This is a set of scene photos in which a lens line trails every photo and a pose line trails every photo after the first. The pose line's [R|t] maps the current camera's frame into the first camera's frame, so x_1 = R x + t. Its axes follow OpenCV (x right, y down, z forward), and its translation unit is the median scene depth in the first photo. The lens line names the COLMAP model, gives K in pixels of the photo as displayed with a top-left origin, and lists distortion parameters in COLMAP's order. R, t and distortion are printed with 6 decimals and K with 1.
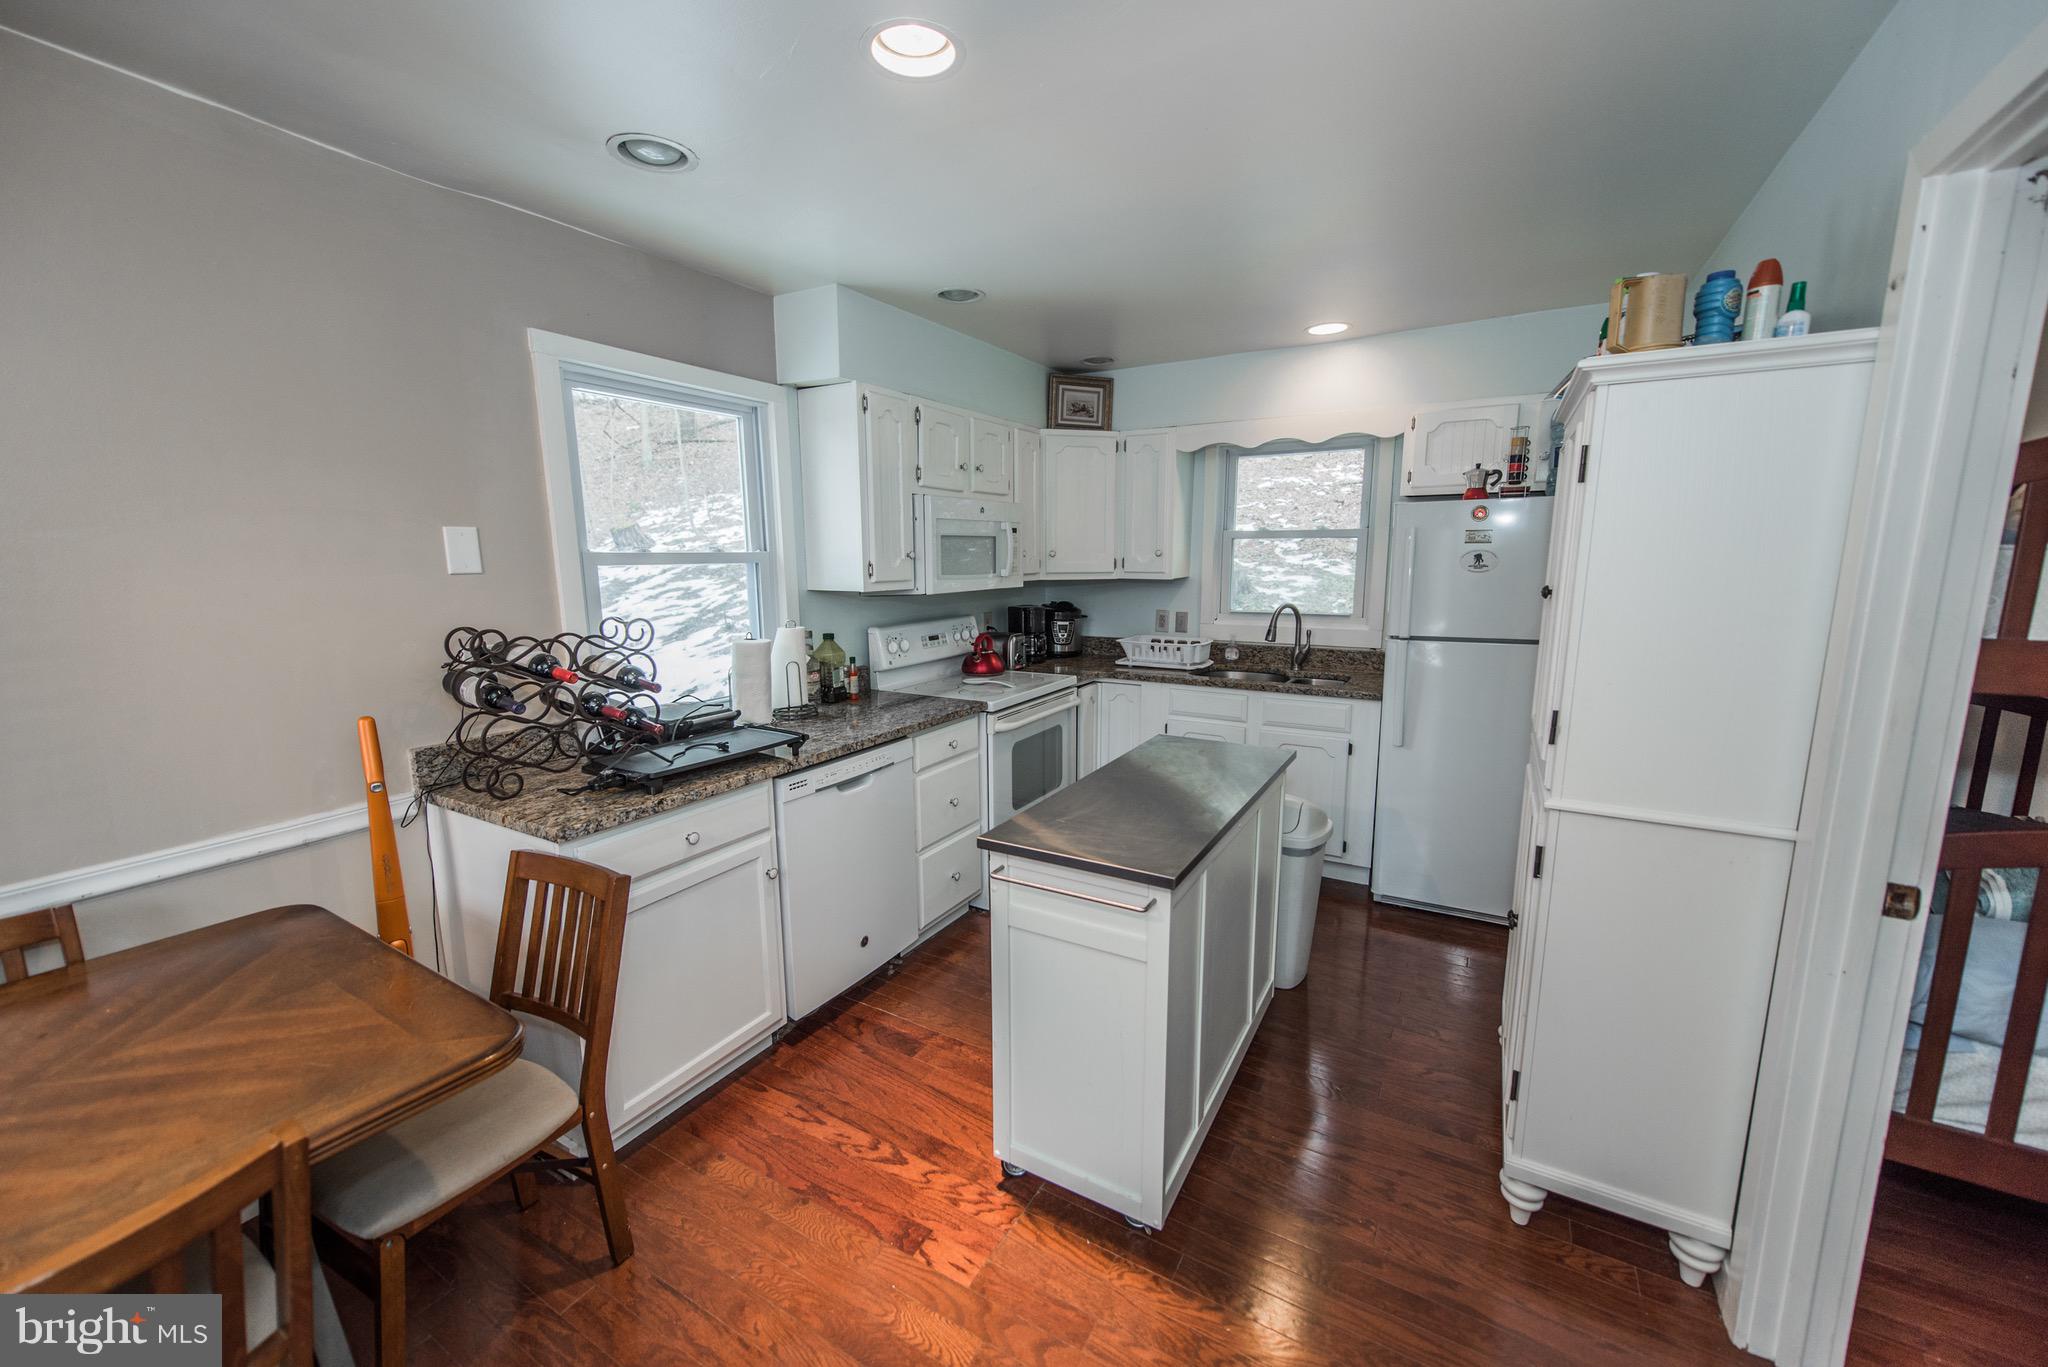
lens RADIAL K [[799.7, 0, 1022.3], [0, 799.7, 684.4], [0, 0, 1]] dist [0.007708, -0.000202]
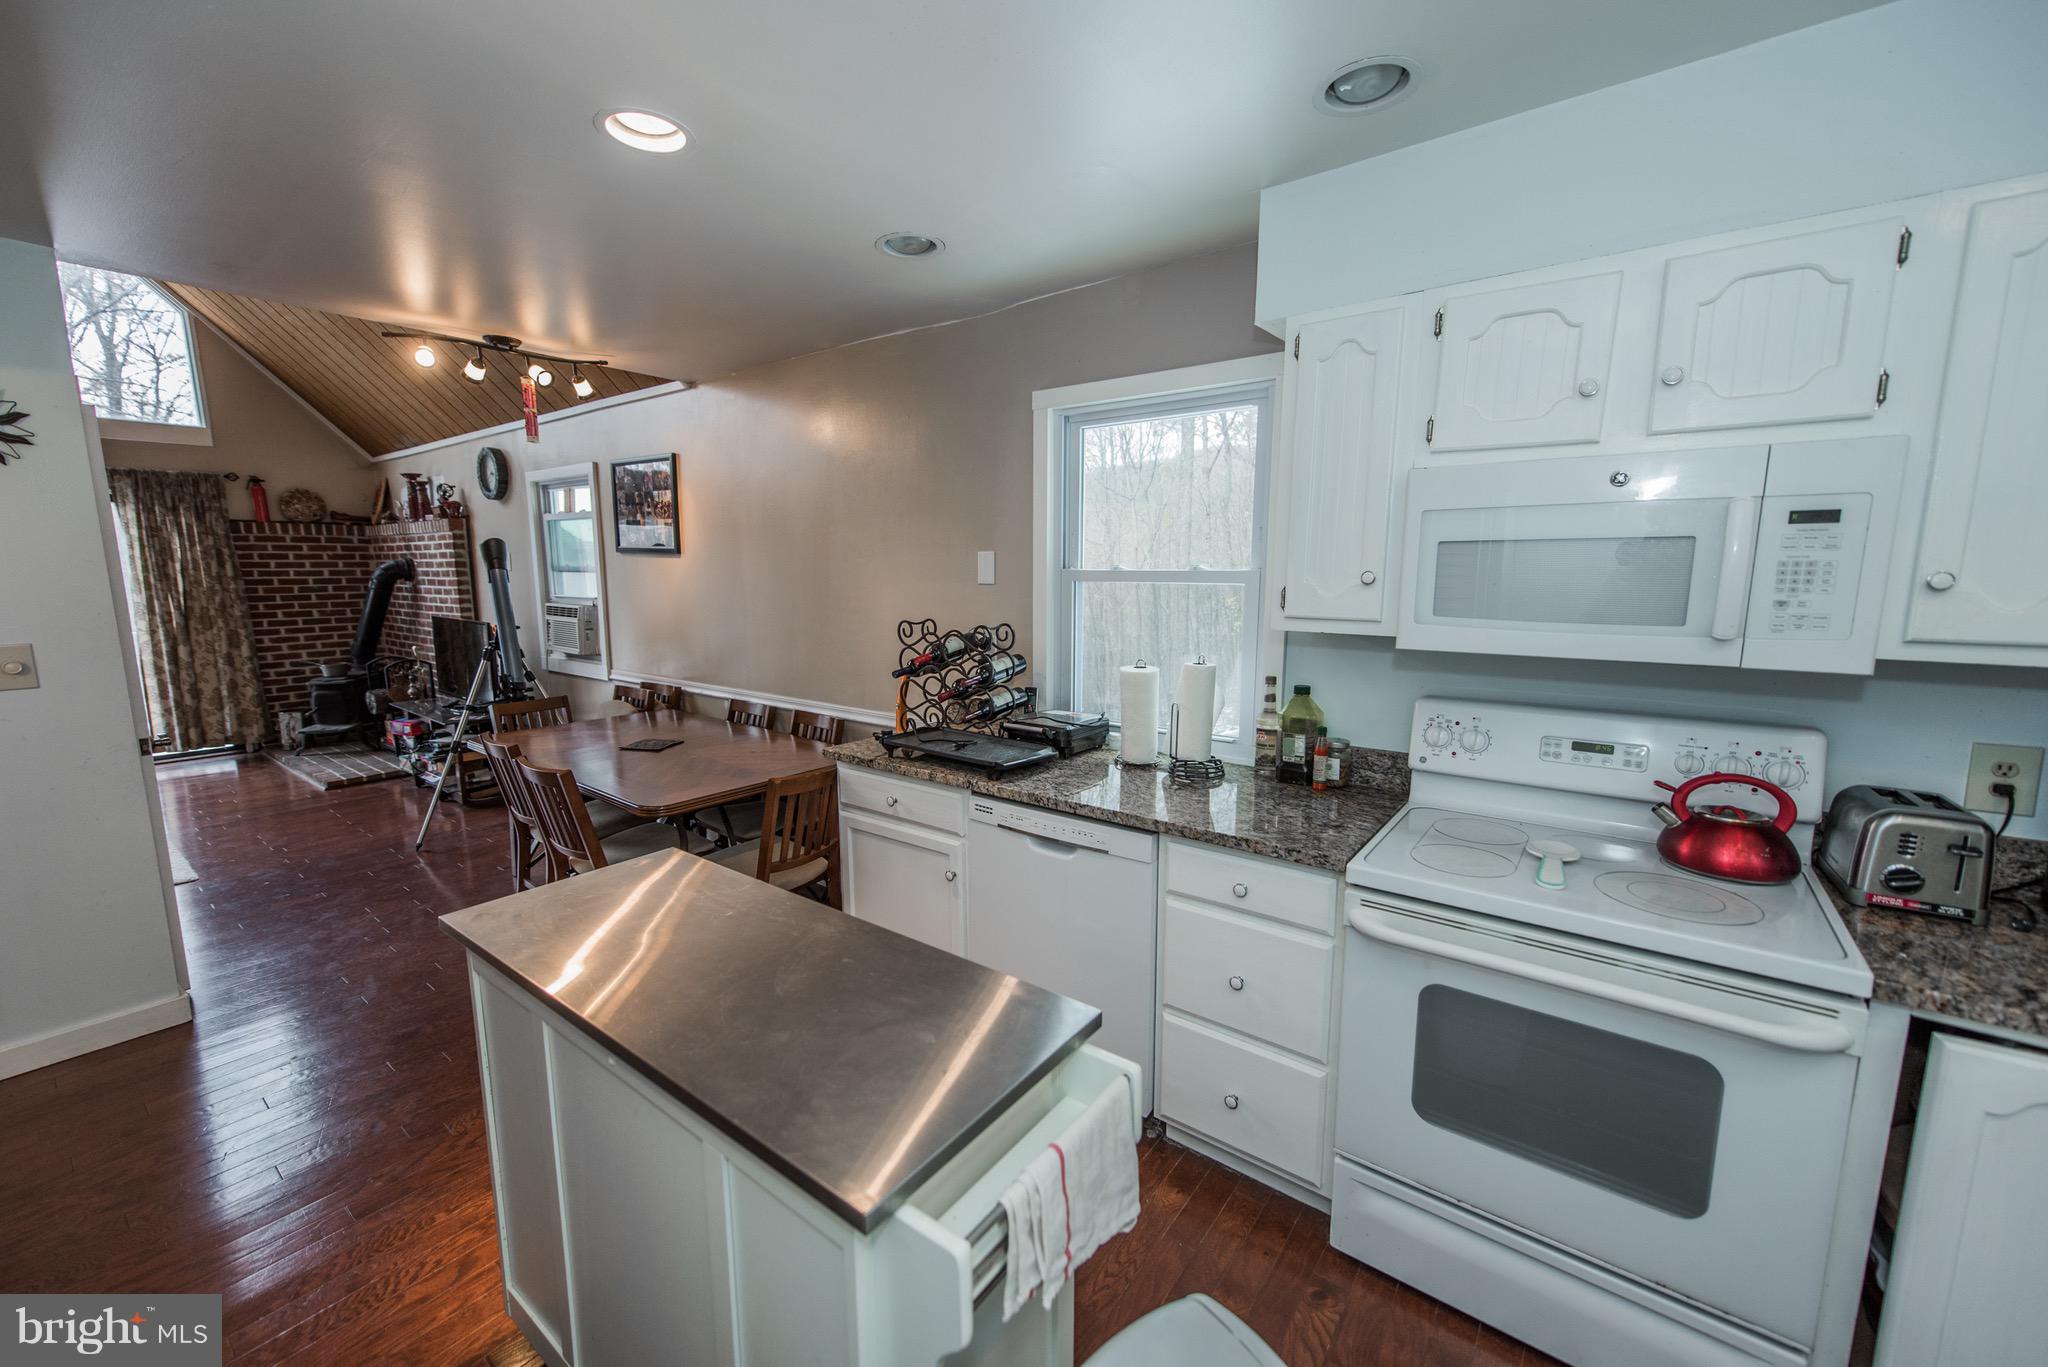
lens RADIAL K [[799.7, 0, 1022.3], [0, 799.7, 684.4], [0, 0, 1]] dist [0.007708, -0.000202]
pose [[-0.118072, 0.143746, -0.982546, 0.577794], [-0.167293, 0.972445, 0.162372, -0.167079], [0.978812, 0.183545, -0.090771, 0.991557]]
